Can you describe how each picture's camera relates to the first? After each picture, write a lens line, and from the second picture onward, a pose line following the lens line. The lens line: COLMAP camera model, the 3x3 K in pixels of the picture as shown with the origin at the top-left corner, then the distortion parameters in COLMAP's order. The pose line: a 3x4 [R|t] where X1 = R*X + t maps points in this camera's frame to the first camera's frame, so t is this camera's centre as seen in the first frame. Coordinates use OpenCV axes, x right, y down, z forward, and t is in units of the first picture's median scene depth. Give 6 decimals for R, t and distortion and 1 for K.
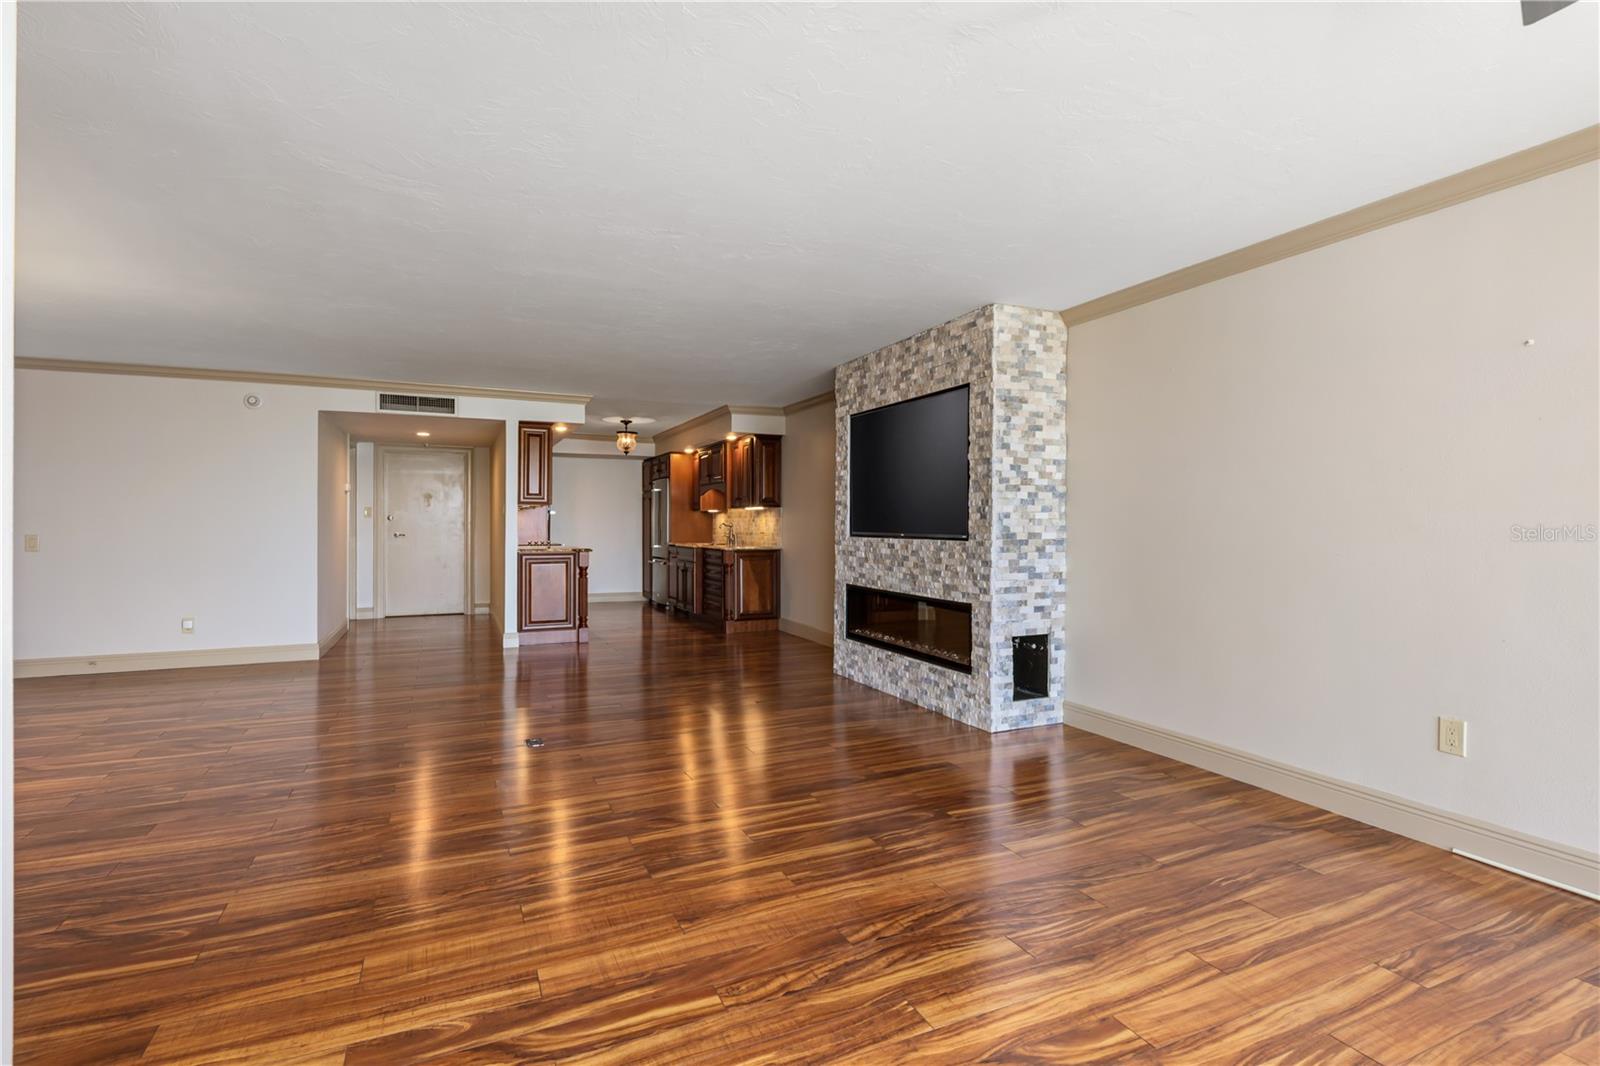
lens RADIAL K [[761.9, 0, 792.8], [0, 761.9, 522.5], [0, 0, 1]] dist [0.007299, -0.000241]
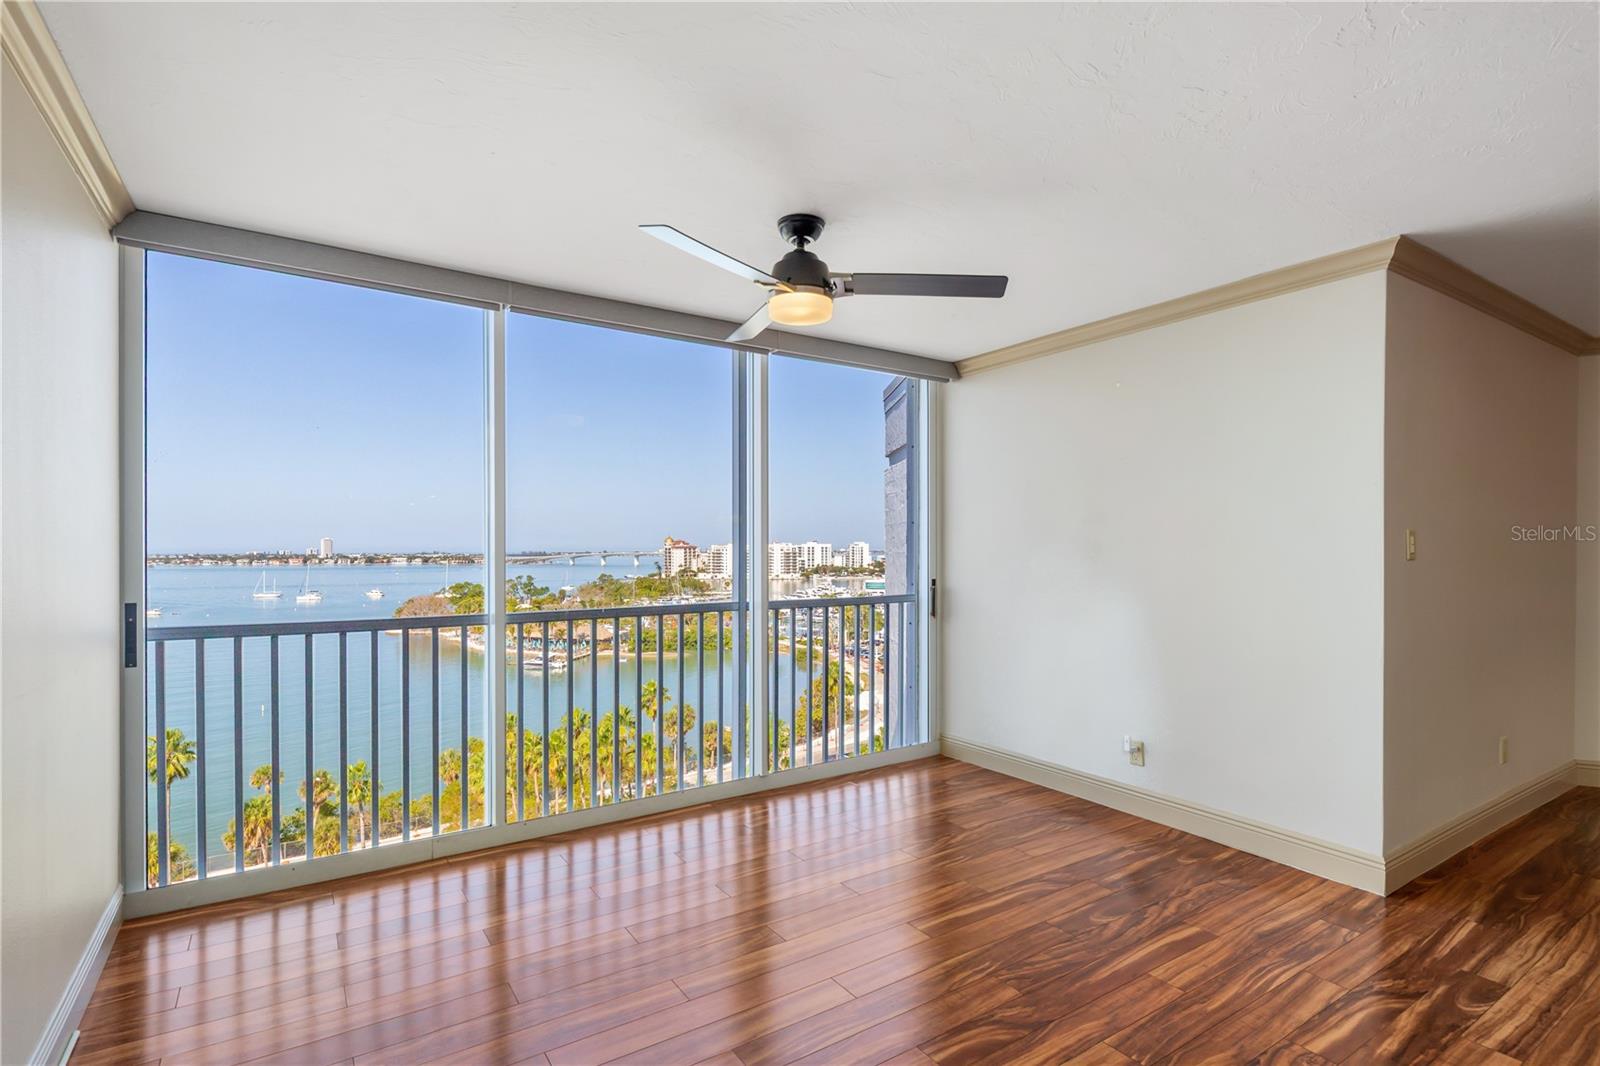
lens RADIAL K [[766.4, 0, 792.4], [0, 766.4, 550.0], [0, 0, 1]] dist [0.019494, -0.012442]
pose [[-0.987812, -0.001594, -0.155645, 0.295294], [-0.001450, 0.999998, -0.001041, -0.020935], [0.155647, -0.000803, -0.987812, 0.744368]]
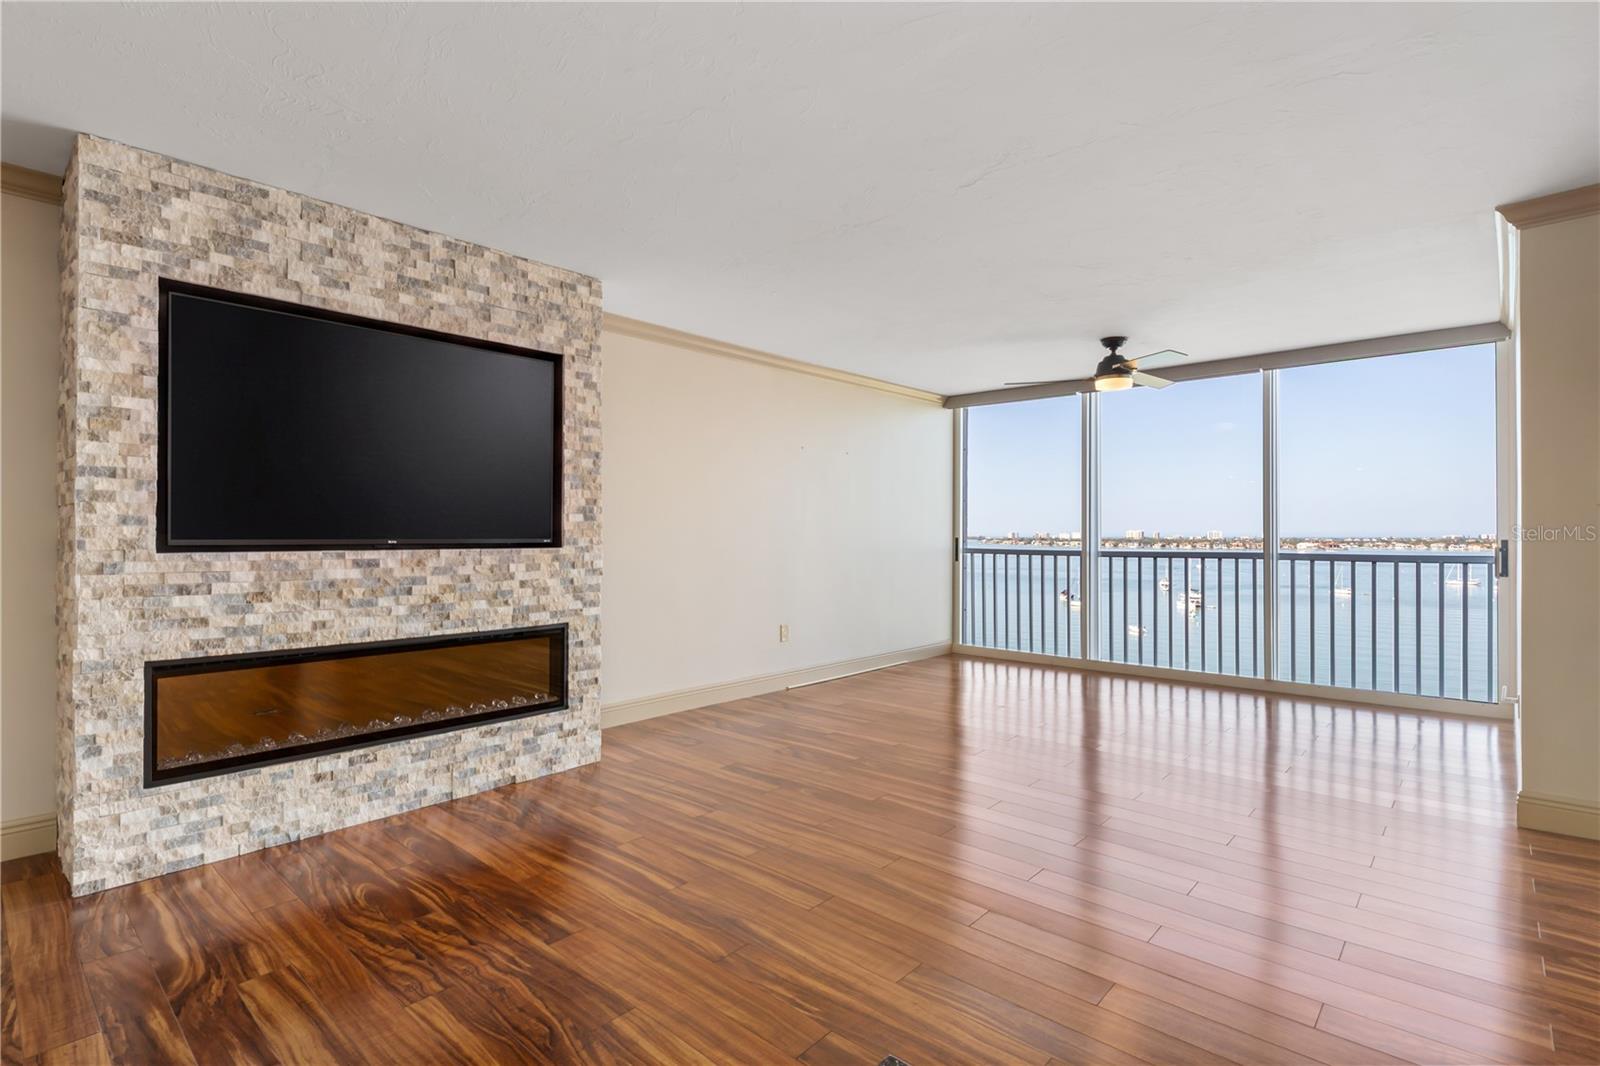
lens RADIAL K [[762.6, 0, 793.0], [0, 762.6, 532.1], [0, 0, 1]] dist [0.019745, -0.013087]
pose [[-0.395447, -0.000844, 0.918488, -0.572673], [-0.002724, 0.999996, -0.000254, 0.006948], [-0.918485, -0.002602, -0.395448, 1.010322]]
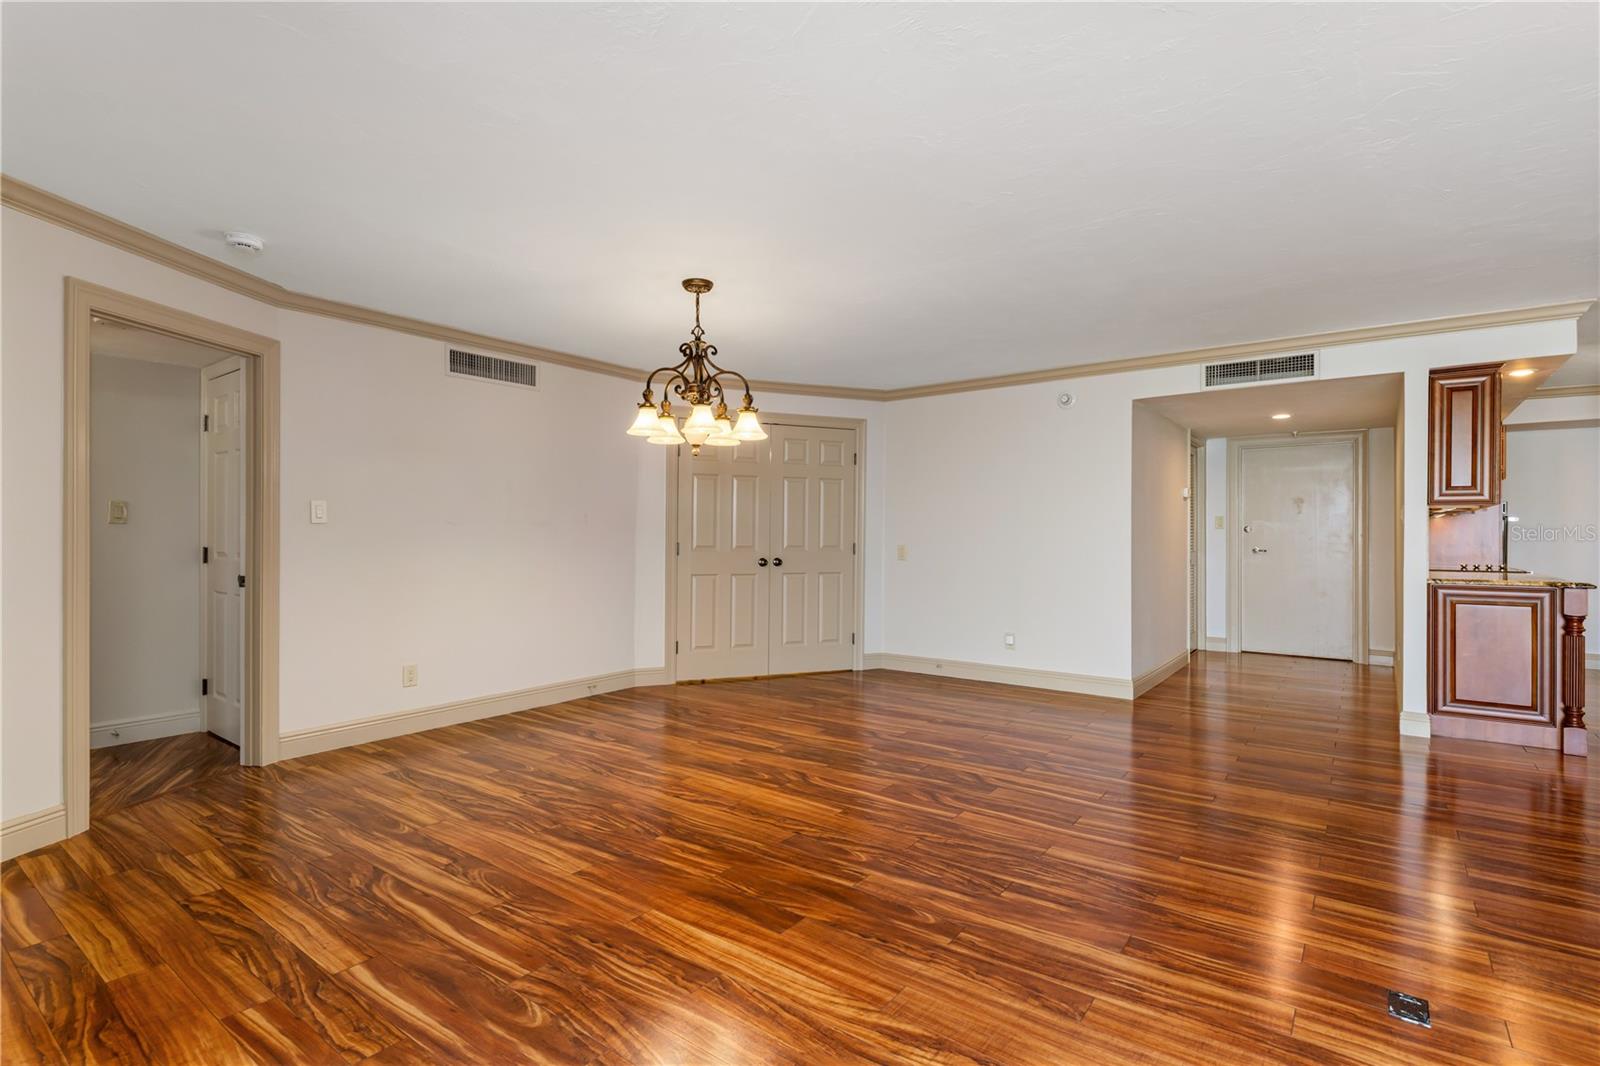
lens RADIAL K [[762.6, 0, 793.0], [0, 762.6, 532.1], [0, 0, 1]] dist [0.019745, -0.013087]
pose [[0.476705, -0.002788, -0.879059, -0.088768], [-0.000603, 0.999994, -0.003499, 0.000539], [0.879063, 0.002198, 0.476700, 0.376989]]
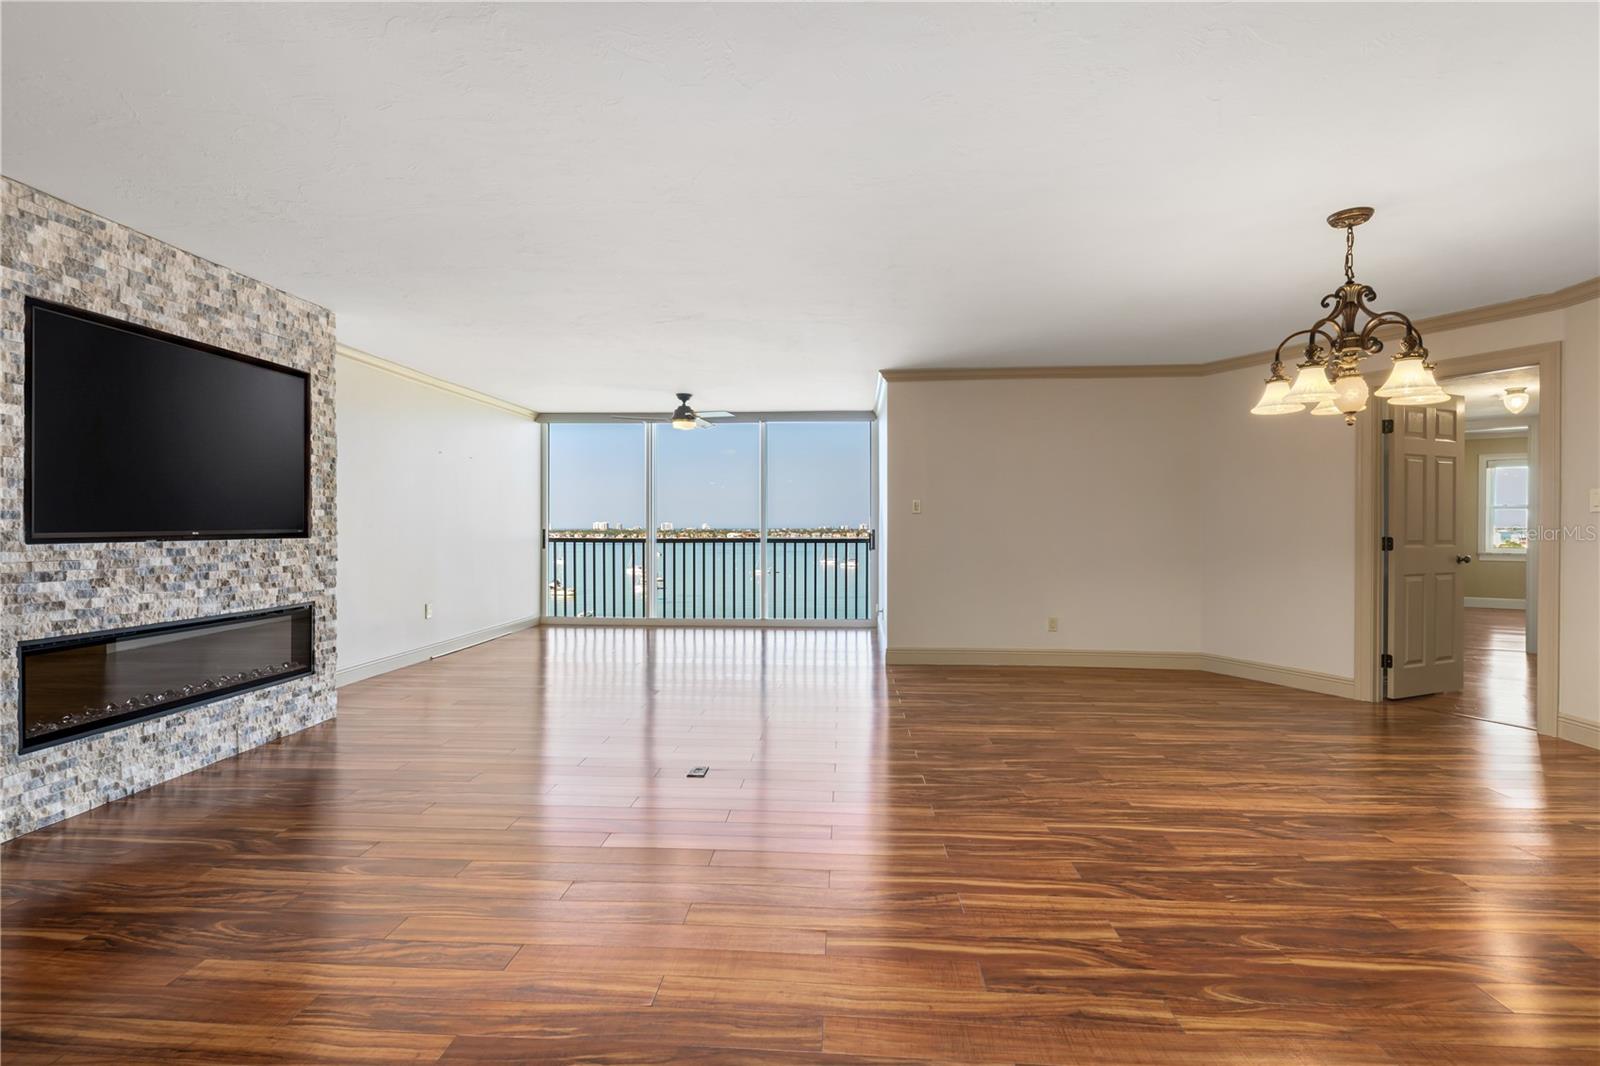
lens RADIAL K [[758.3, 0, 793.9], [0, 758.3, 532.2], [0, 0, 1]] dist [0.017132, -0.011872]
pose [[-0.880452, -0.007479, 0.474076, -0.709648], [-0.003800, 0.999955, 0.008718, 0.005877], [-0.474120, 0.005875, -0.880441, 1.438086]]
